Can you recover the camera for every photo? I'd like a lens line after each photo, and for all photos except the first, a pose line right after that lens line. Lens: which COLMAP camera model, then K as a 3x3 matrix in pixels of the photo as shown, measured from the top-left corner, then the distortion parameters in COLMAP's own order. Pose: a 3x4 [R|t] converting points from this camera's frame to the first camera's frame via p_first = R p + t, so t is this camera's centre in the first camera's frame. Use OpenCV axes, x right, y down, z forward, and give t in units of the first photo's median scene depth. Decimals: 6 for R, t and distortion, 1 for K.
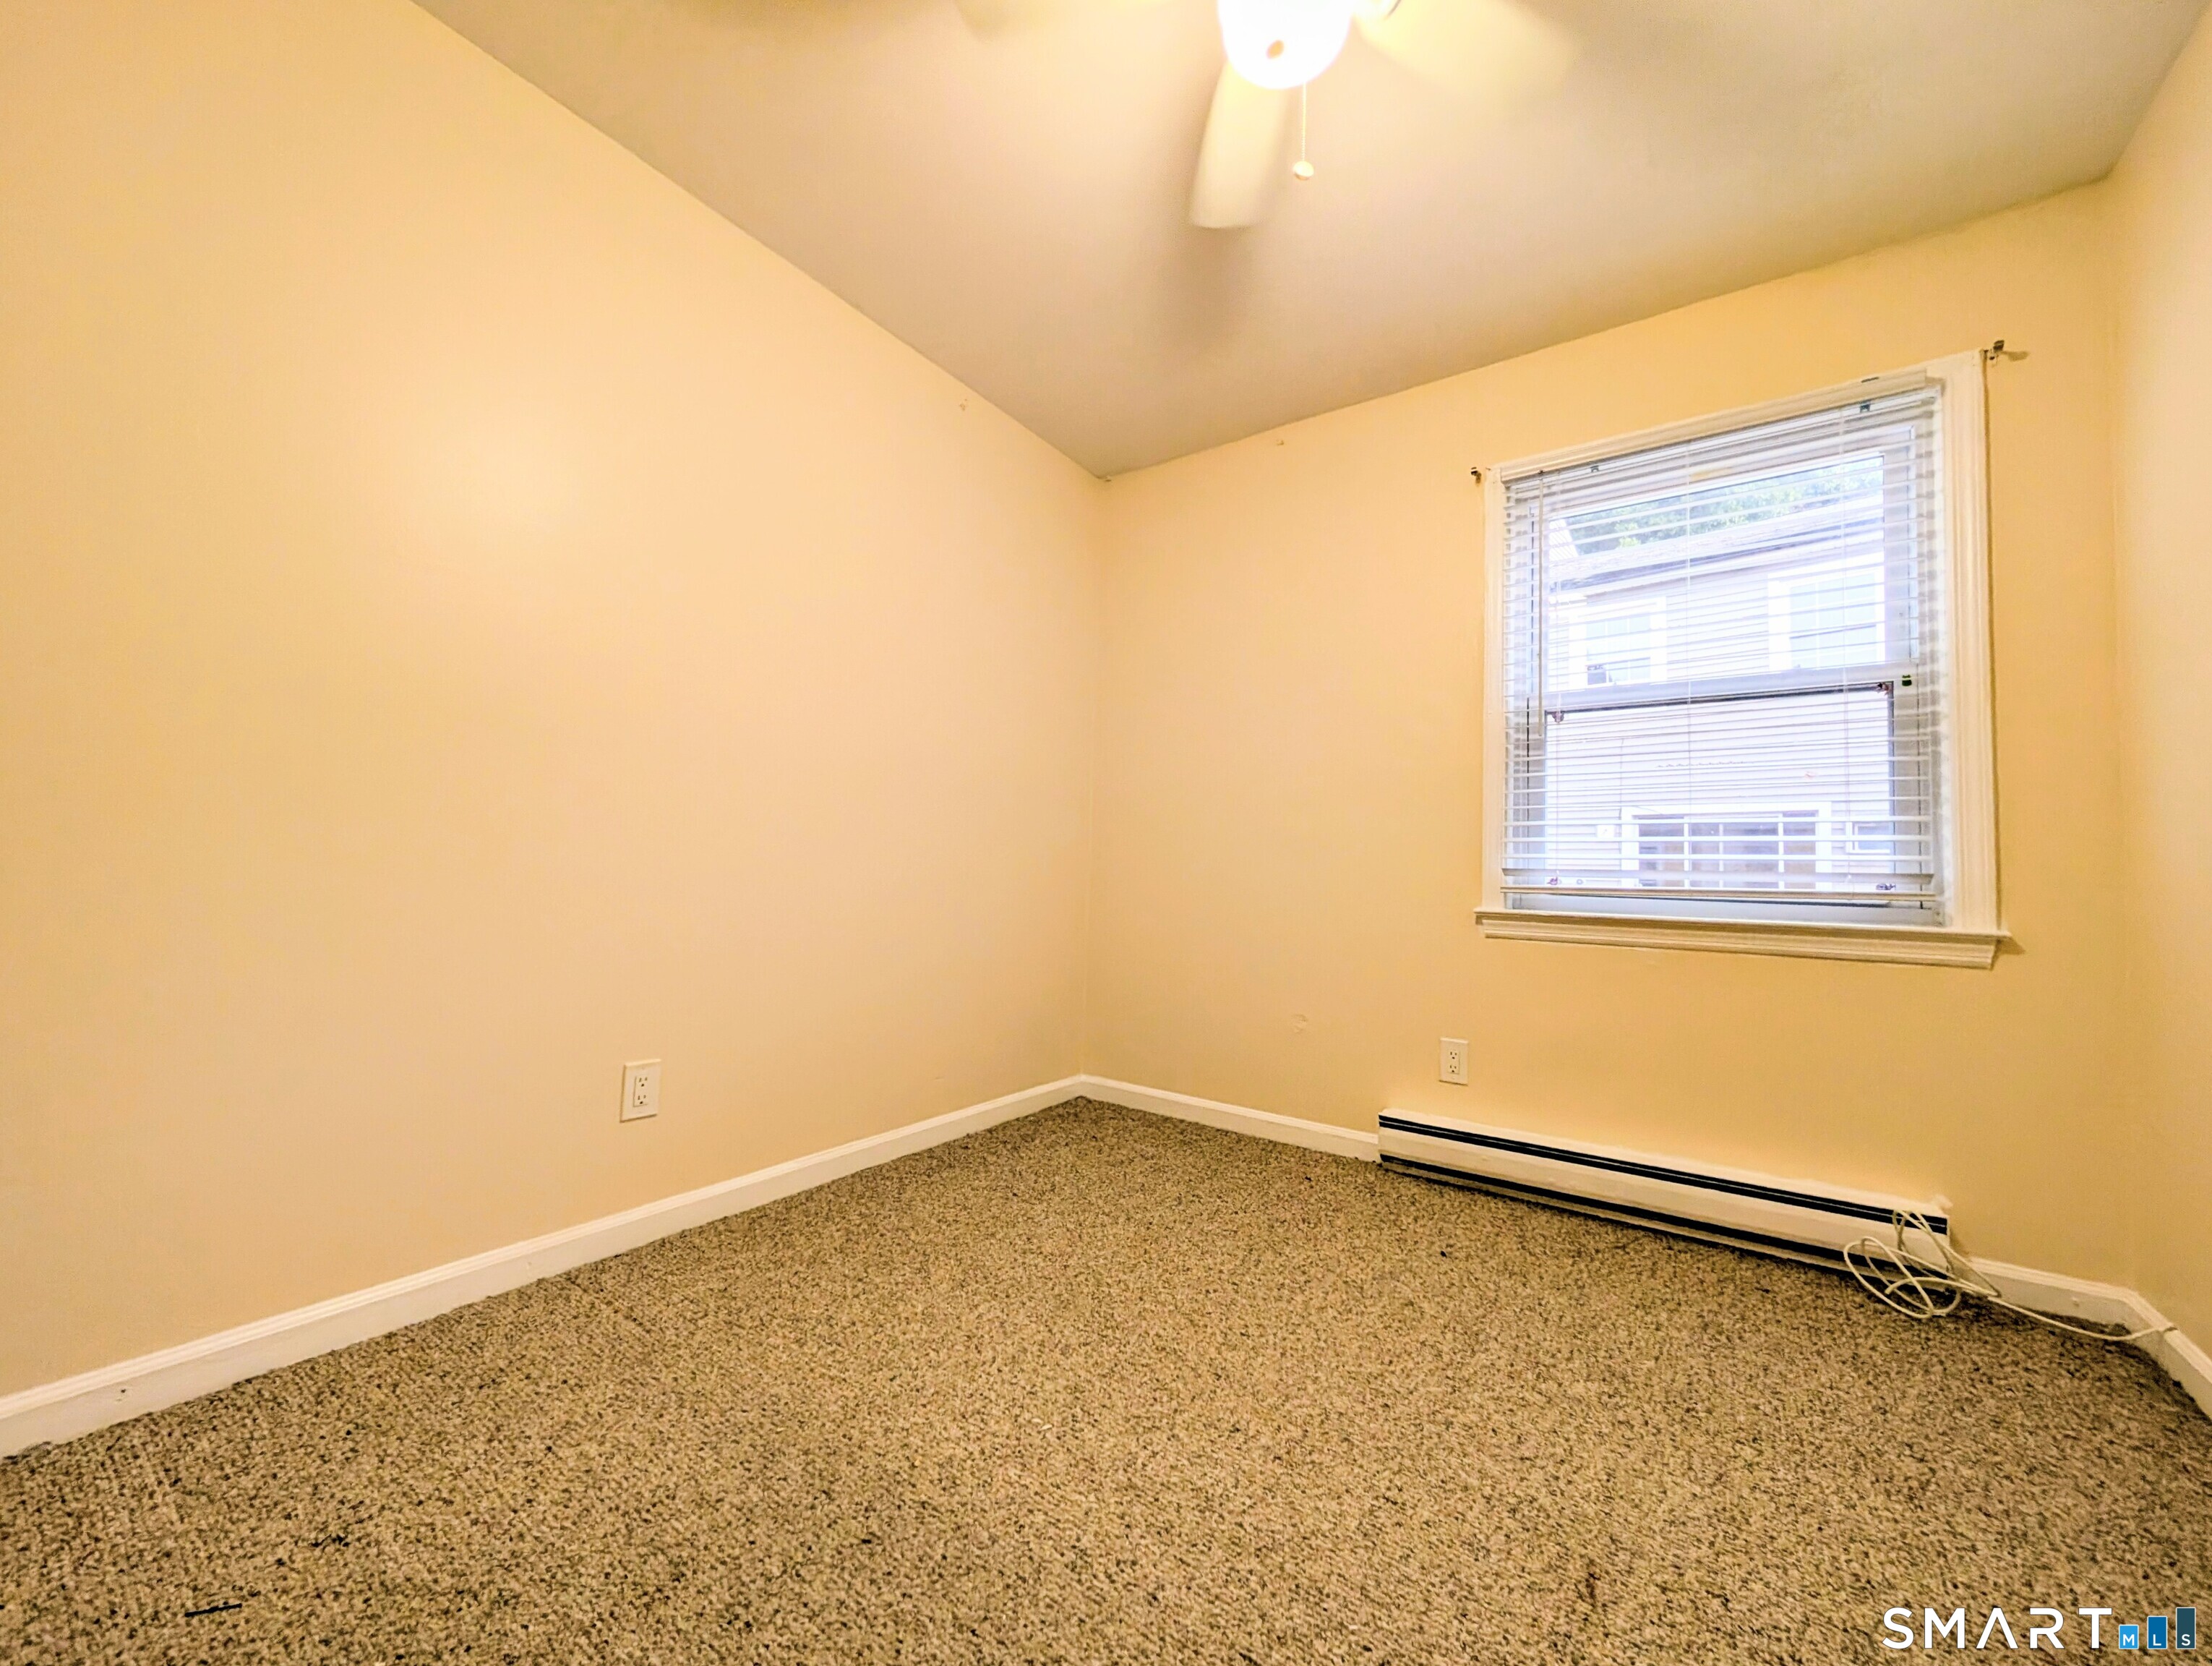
lens RADIAL K [[846.7, 0, 1106.0], [0, 846.7, 833.0], [0, 0, 1]] dist [0.006257, -0.001931]
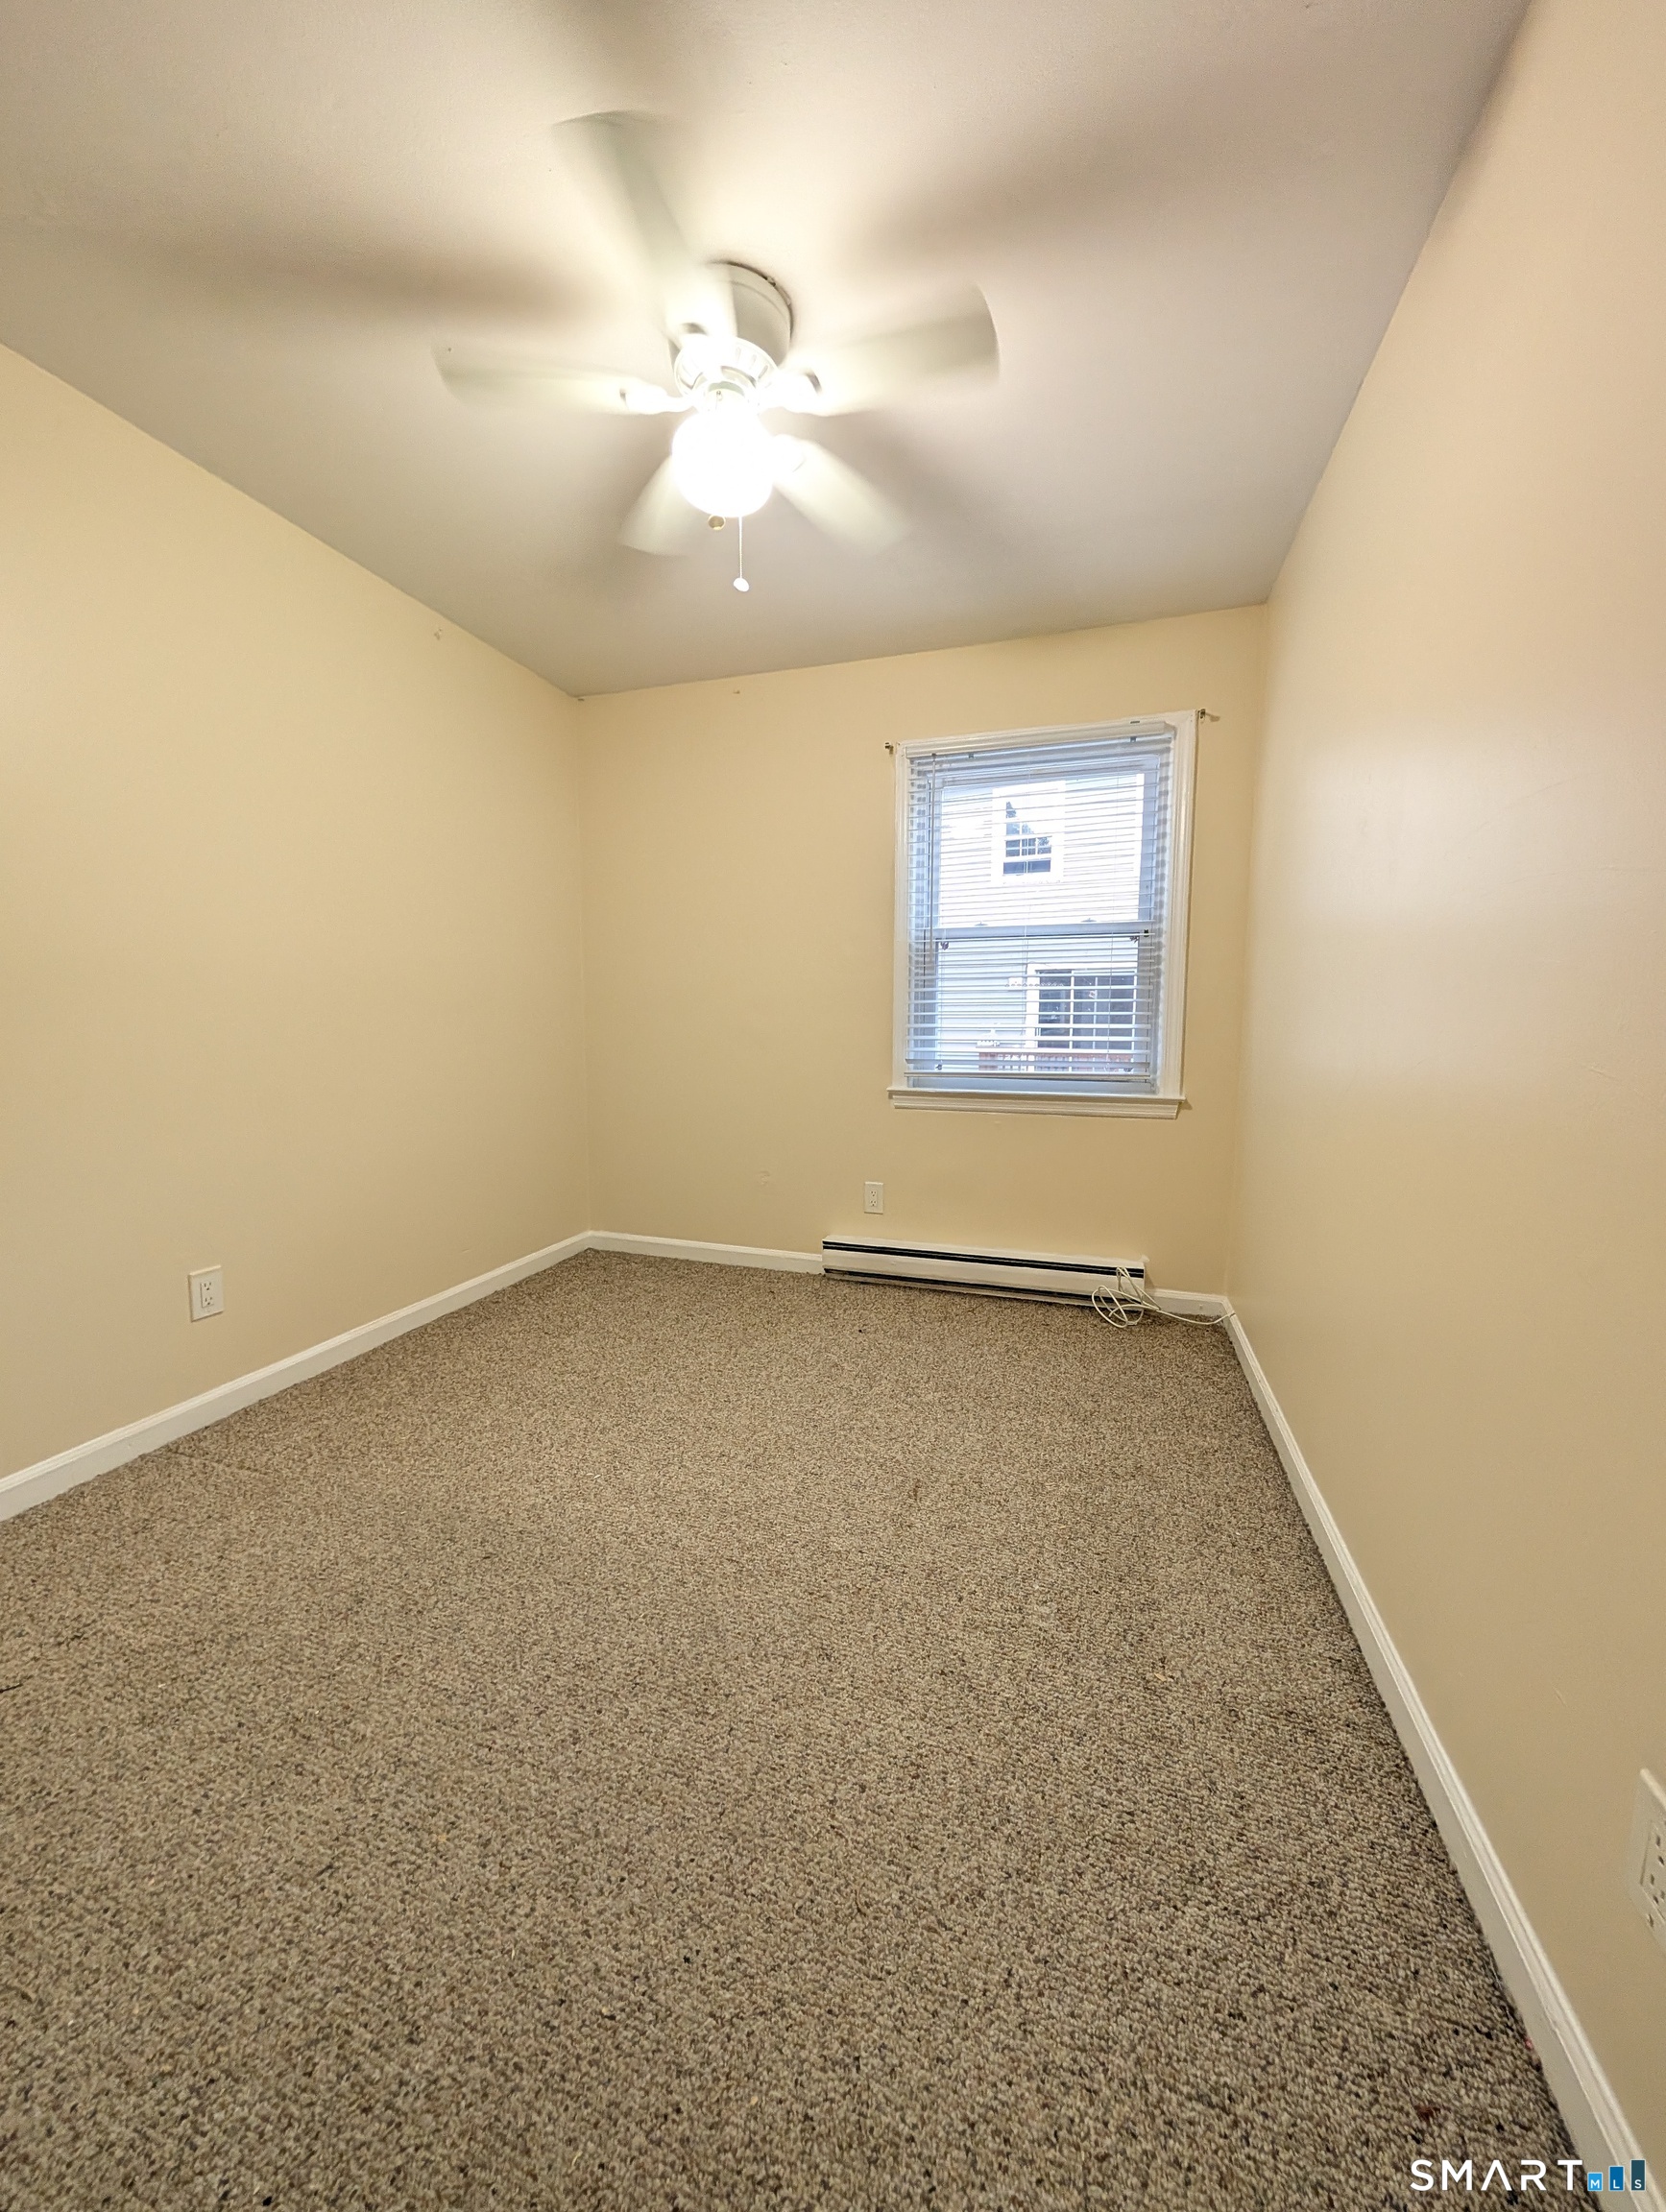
lens RADIAL K [[802.3, 0, 827.5], [0, 802.3, 1108.6], [0, 0, 1]] dist [0.000751, -0.000106]
pose [[0.957172, -0.059398, 0.283361, -0.028266], [0.012346, 0.986212, 0.165026, -0.113356], [-0.289256, -0.154459, 0.944708, -0.236194]]
